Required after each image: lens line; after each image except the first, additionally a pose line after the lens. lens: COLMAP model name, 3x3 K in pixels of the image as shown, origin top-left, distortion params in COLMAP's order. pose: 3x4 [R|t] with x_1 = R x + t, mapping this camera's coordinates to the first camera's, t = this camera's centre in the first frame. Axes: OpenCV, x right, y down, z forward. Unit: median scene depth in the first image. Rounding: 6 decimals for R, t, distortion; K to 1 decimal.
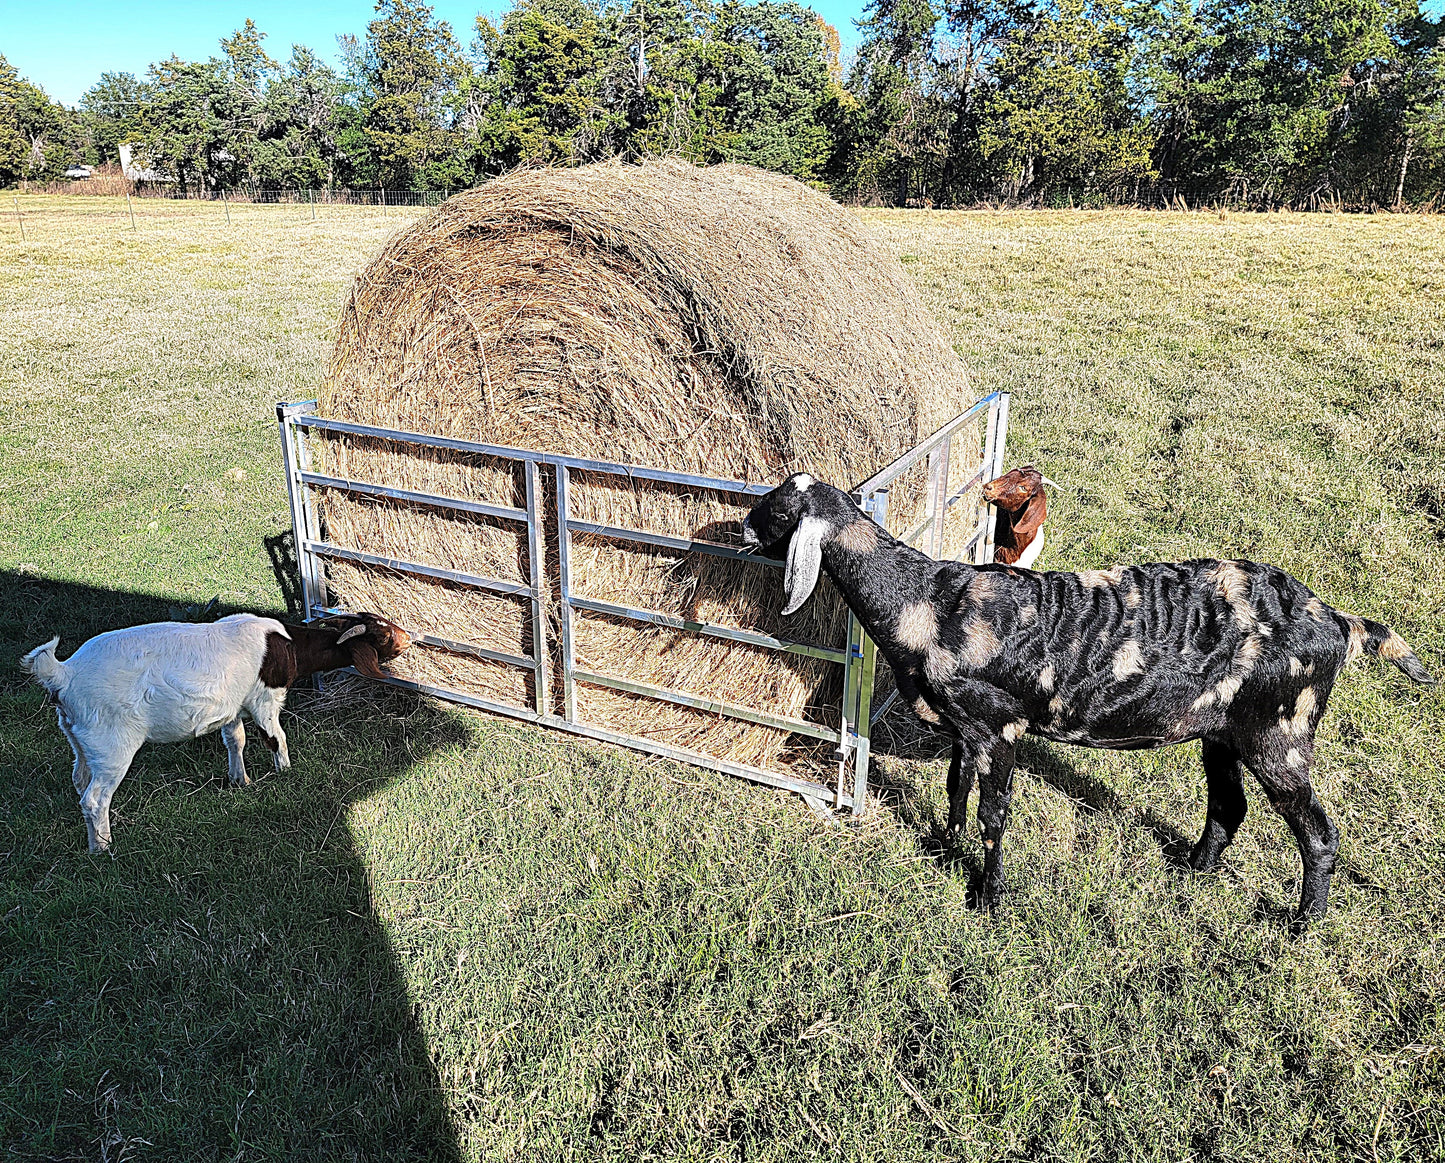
lens RADIAL K [[1093.7, 0, 729.4], [0, 1093.7, 593.7], [0, 0, 1]] dist [0.063941, -0.054276]
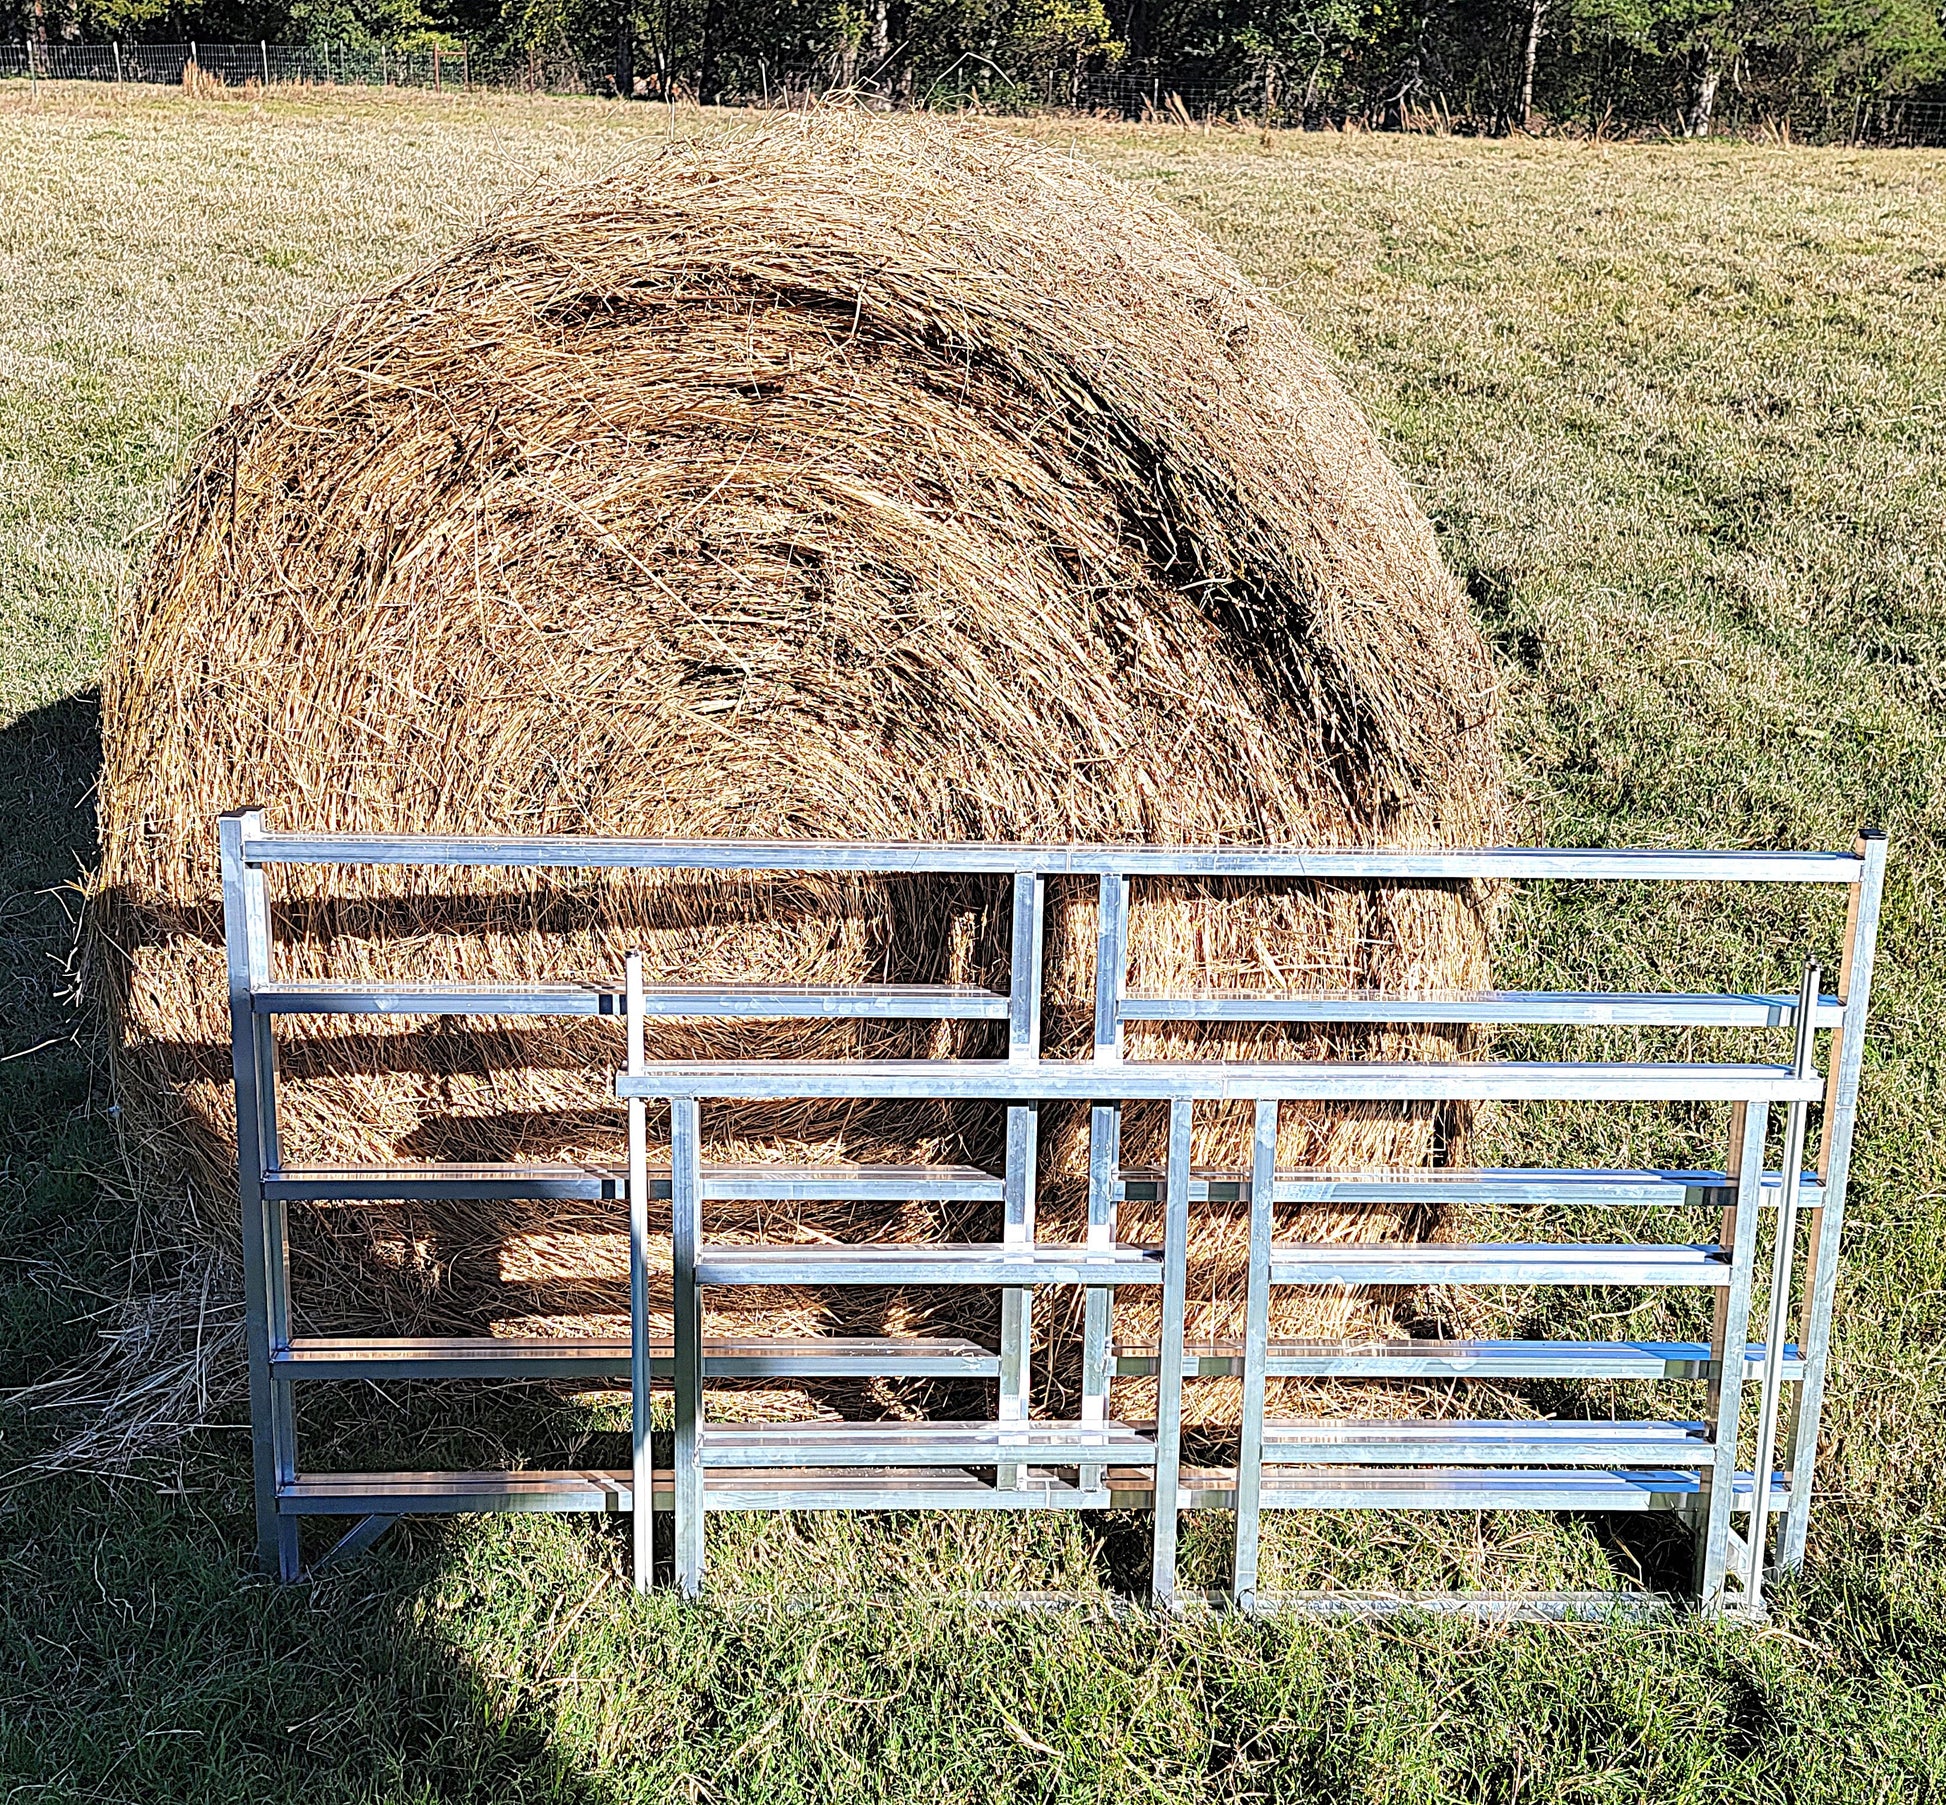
lens RADIAL K [[2289.0, 0, 977.3], [0, 2289.0, 923.6], [0, 0, 1]] dist [0.050984, 0.000000]
pose [[0.945733, -0.088741, 0.312592, -0.333722], [0.084321, 0.996055, 0.027657, -0.086709], [-0.313813, 0.000202, 0.949485, 0.087188]]
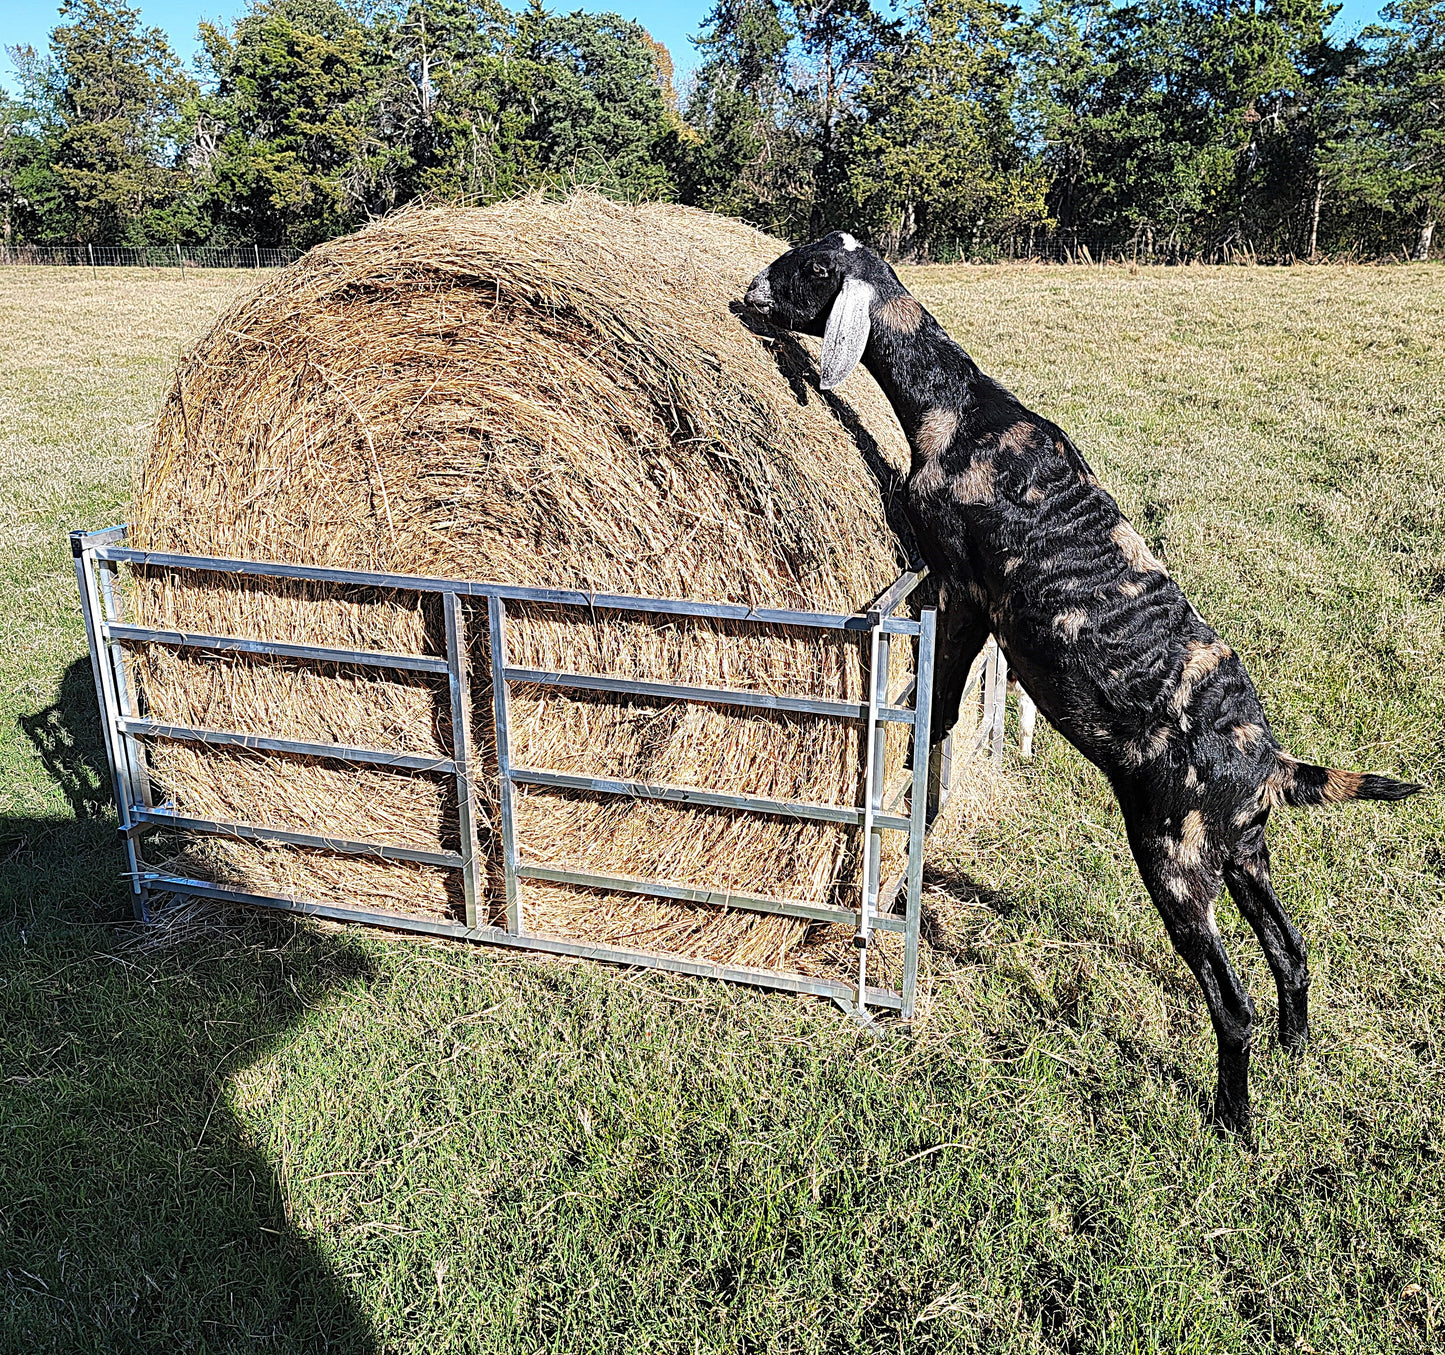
lens RADIAL K [[1344.6, 0, 789.1], [0, 1344.6, 715.2], [0, 0, 1]] dist [0.048252, -0.023429]
pose [[0.984395, -0.066487, 0.162928, -0.094680], [0.069021, 0.997566, -0.009937, -0.010547], [-0.161871, 0.021027, 0.986588, 0.043847]]
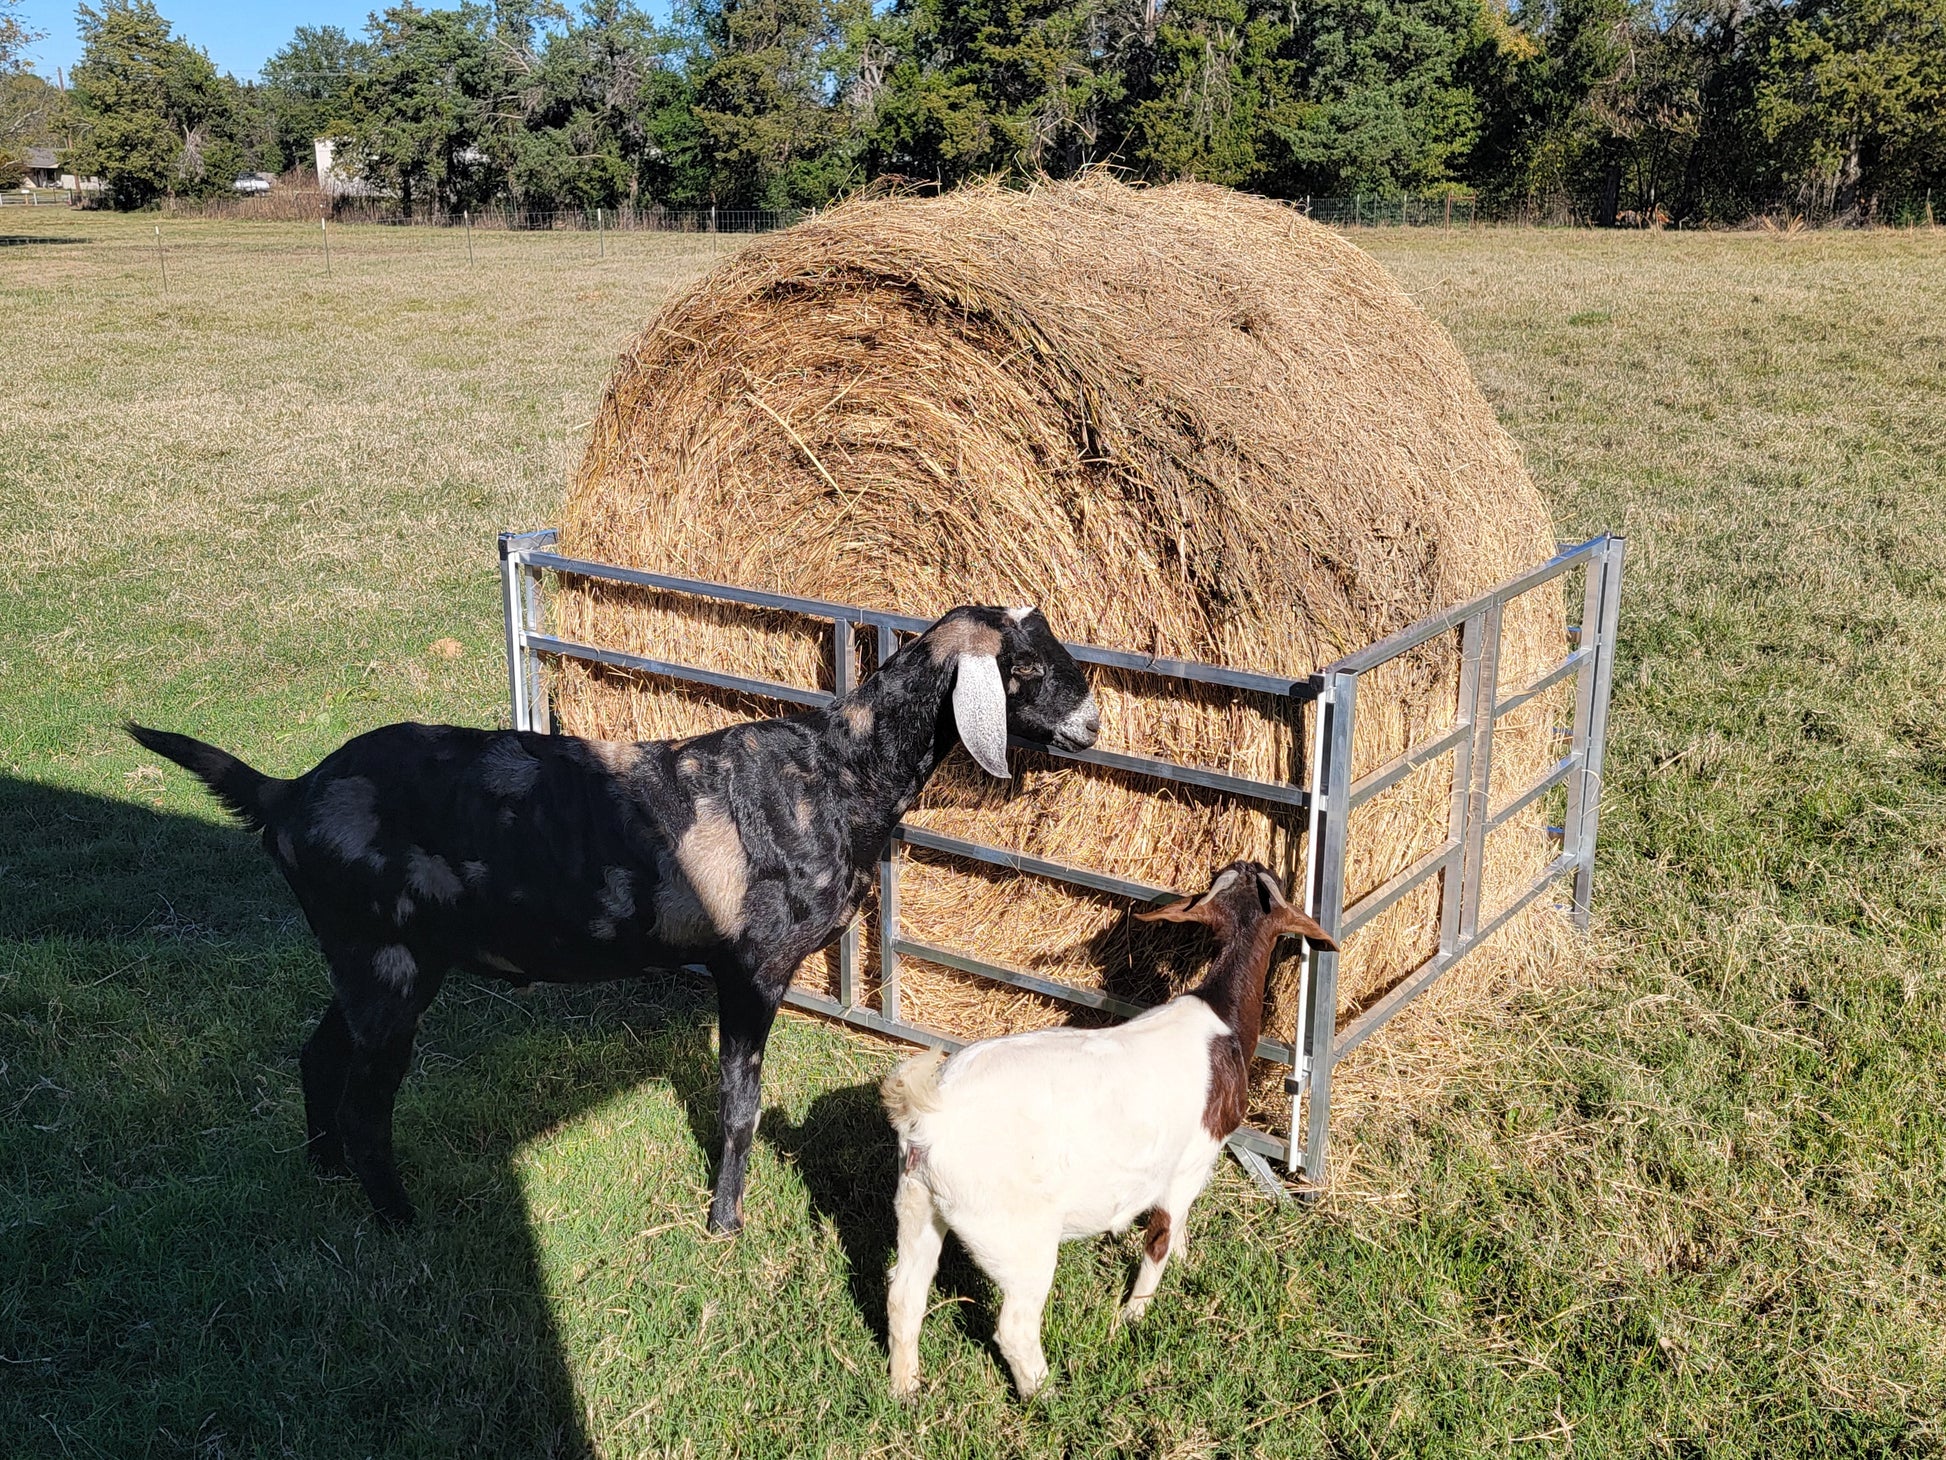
lens RADIAL K [[1965.1, 0, 973.6], [0, 1965.1, 783.0], [0, 0, 1]] dist [0.045935, 0.000000]
pose [[0.986374, 0.039472, -0.159712, 0.082727], [-0.049445, 0.997035, -0.058955, 0.040246], [0.156911, 0.066049, 0.985402, -0.153836]]
